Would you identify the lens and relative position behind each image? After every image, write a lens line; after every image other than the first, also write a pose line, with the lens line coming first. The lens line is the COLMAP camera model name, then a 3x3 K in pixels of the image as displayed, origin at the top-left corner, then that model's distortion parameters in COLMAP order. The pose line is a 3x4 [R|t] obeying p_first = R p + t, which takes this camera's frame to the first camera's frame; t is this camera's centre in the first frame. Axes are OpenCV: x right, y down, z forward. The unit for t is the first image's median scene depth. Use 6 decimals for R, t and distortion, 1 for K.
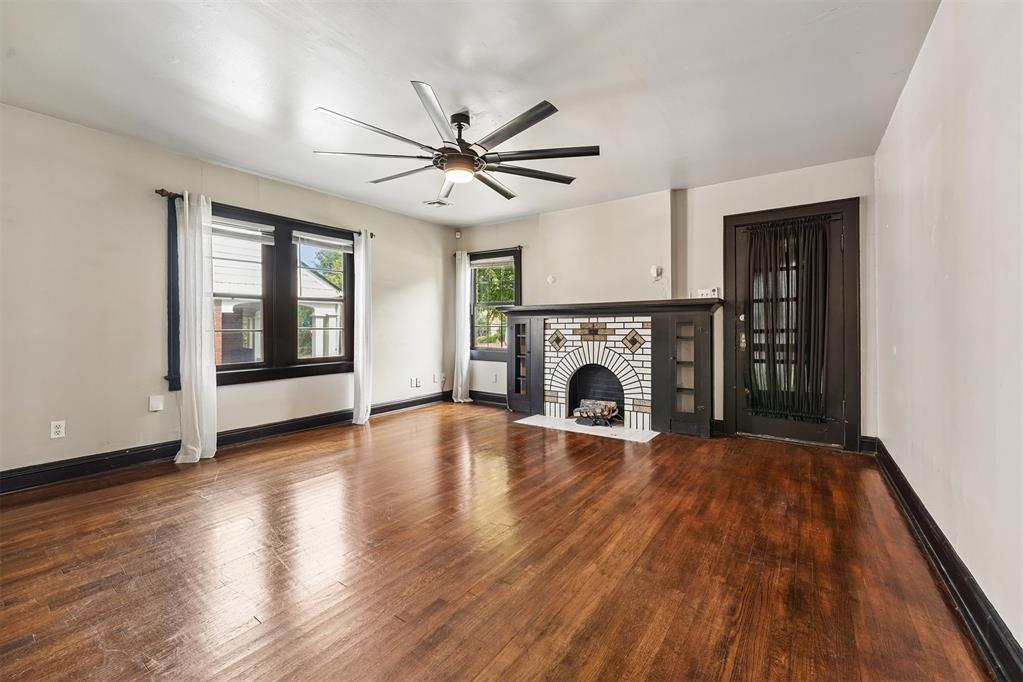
lens RADIAL K [[418.1, 0, 517.4], [0, 418.1, 329.1], [0, 0, 1]] dist [0.005888, -0.000258]
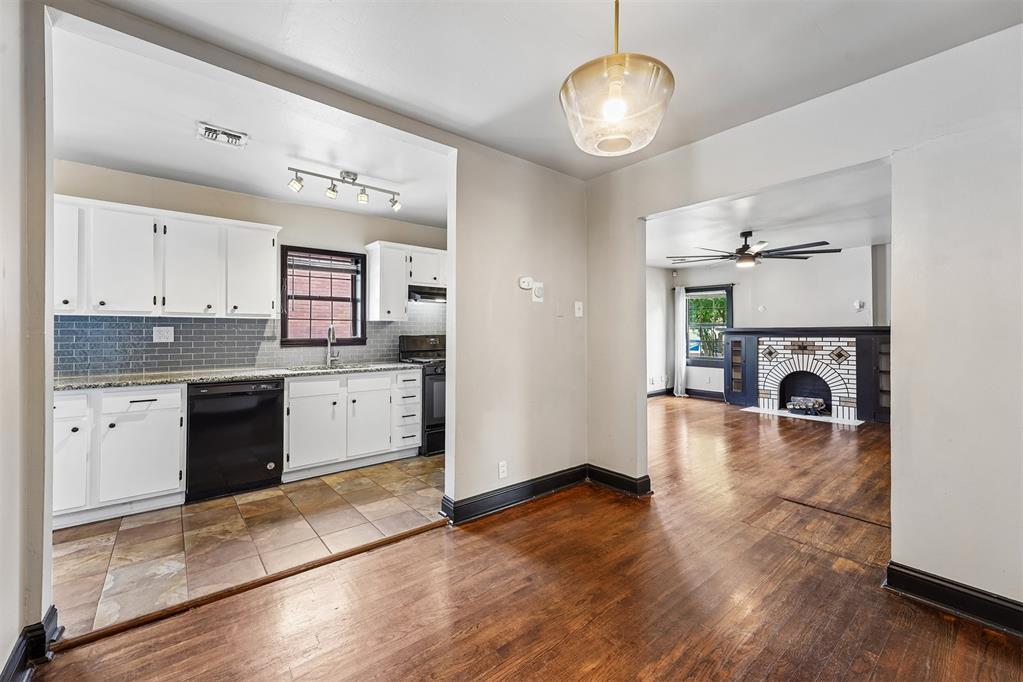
lens RADIAL K [[418.1, 0, 511.8], [0, 418.1, 330.1], [0, 0, 1]] dist [0.005888, -0.000258]
pose [[0.960956, -0.004132, -0.276671, -0.375832], [0.002179, 0.999970, -0.007367, -0.045672], [0.276693, 0.006476, 0.960936, -0.628254]]
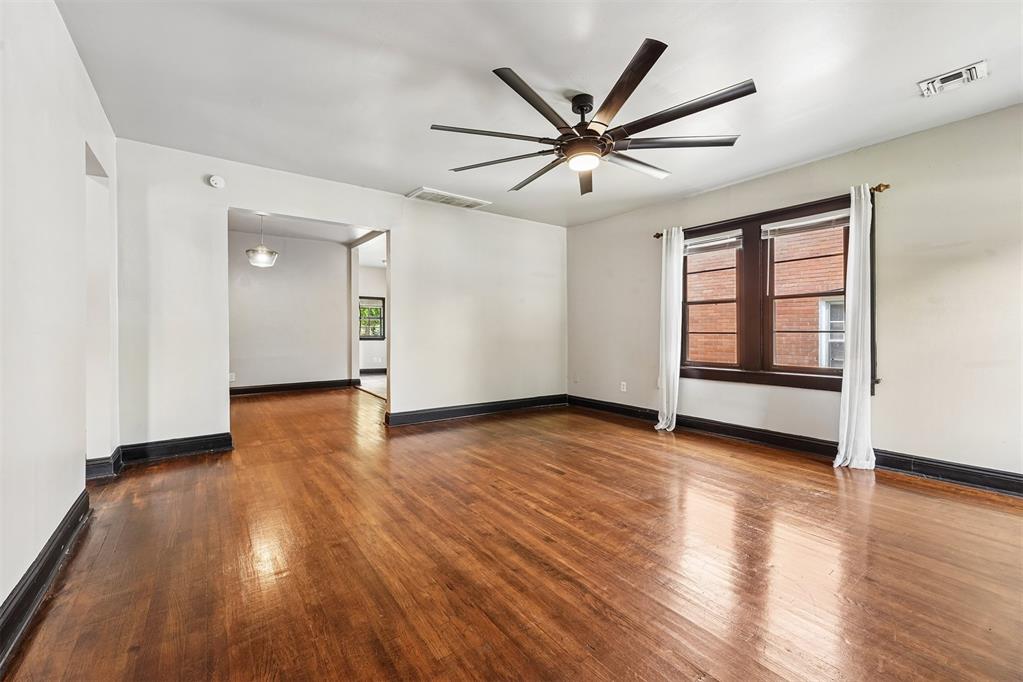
lens RADIAL K [[418.1, 0, 506.5], [0, 418.1, 331.6], [0, 0, 1]] dist [0.005888, -0.000258]
pose [[-0.334501, 0.002272, -0.942392, 0.482273], [-0.006120, 0.999971, 0.004583, -0.000728], [0.942375, 0.007301, -0.334478, 0.709225]]
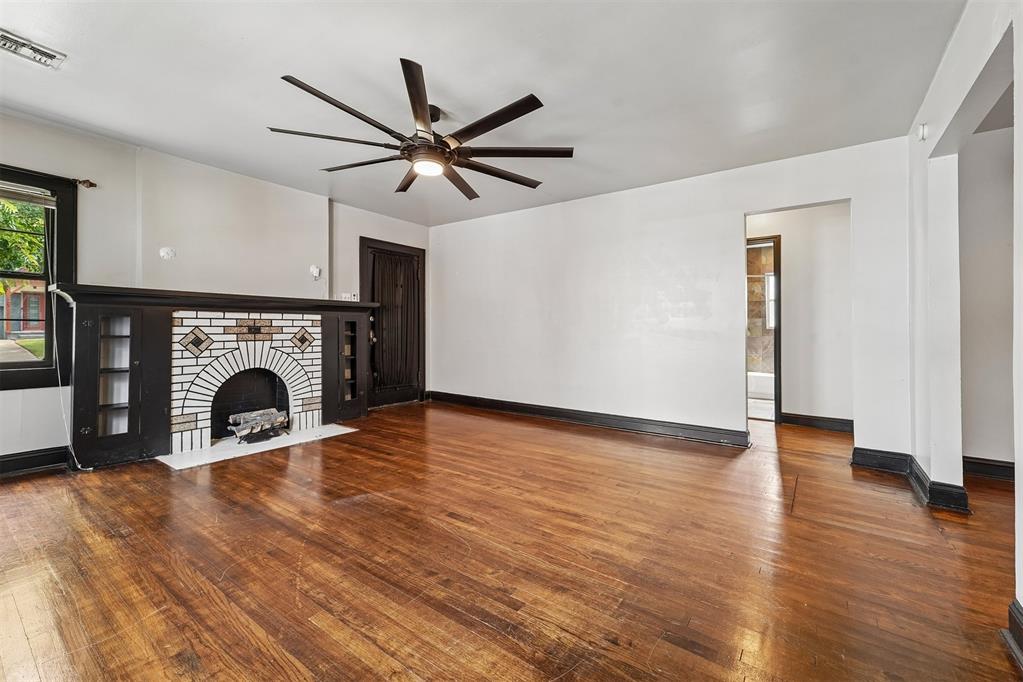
lens RADIAL K [[418.1, 0, 506.5], [0, 418.1, 326.0], [0, 0, 1]] dist [0.005888, -0.000258]
pose [[0.027940, 0.007200, 0.999584, -0.671185], [-0.006165, 0.999956, -0.007030, 0.001592], [-0.999591, -0.005966, 0.027983, 0.493234]]
